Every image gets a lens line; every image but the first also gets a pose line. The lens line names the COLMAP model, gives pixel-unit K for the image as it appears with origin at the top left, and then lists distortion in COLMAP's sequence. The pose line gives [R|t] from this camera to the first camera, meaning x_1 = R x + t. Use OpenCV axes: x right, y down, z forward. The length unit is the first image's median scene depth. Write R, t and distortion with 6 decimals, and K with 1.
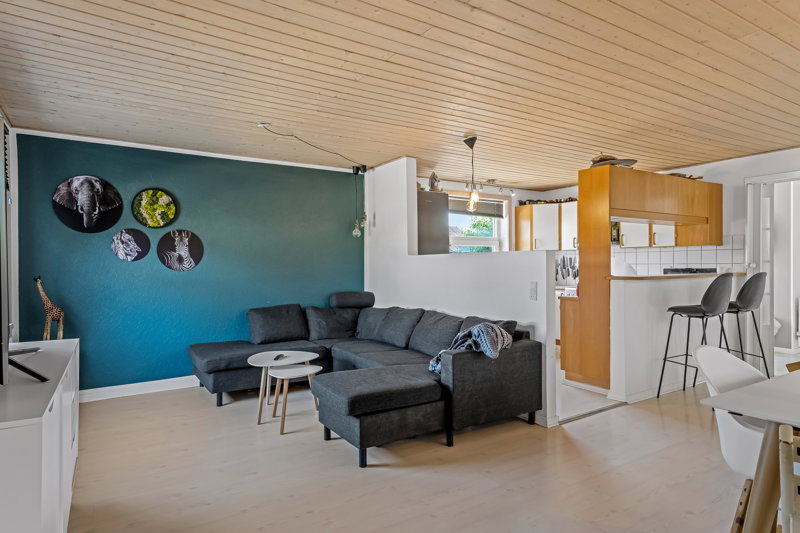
lens RADIAL K [[468.7, 0, 400.0], [0, 468.7, 266.5], [0, 0, 1]] dist [0.016542, 0.000059]
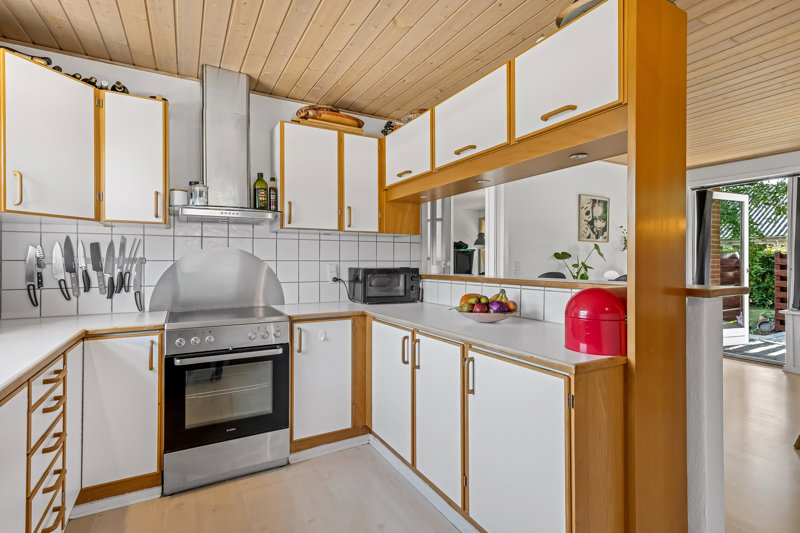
lens RADIAL K [[392.0, 0, 401.7], [0, 392.0, 263.9], [0, 0, 1]] dist [0.003398, 0.000394]
pose [[0.048095, 0.002283, 0.998840, 0.083328], [0.001343, 0.999996, -0.002350, -0.000542], [-0.998842, 0.001455, 0.048092, 1.117135]]
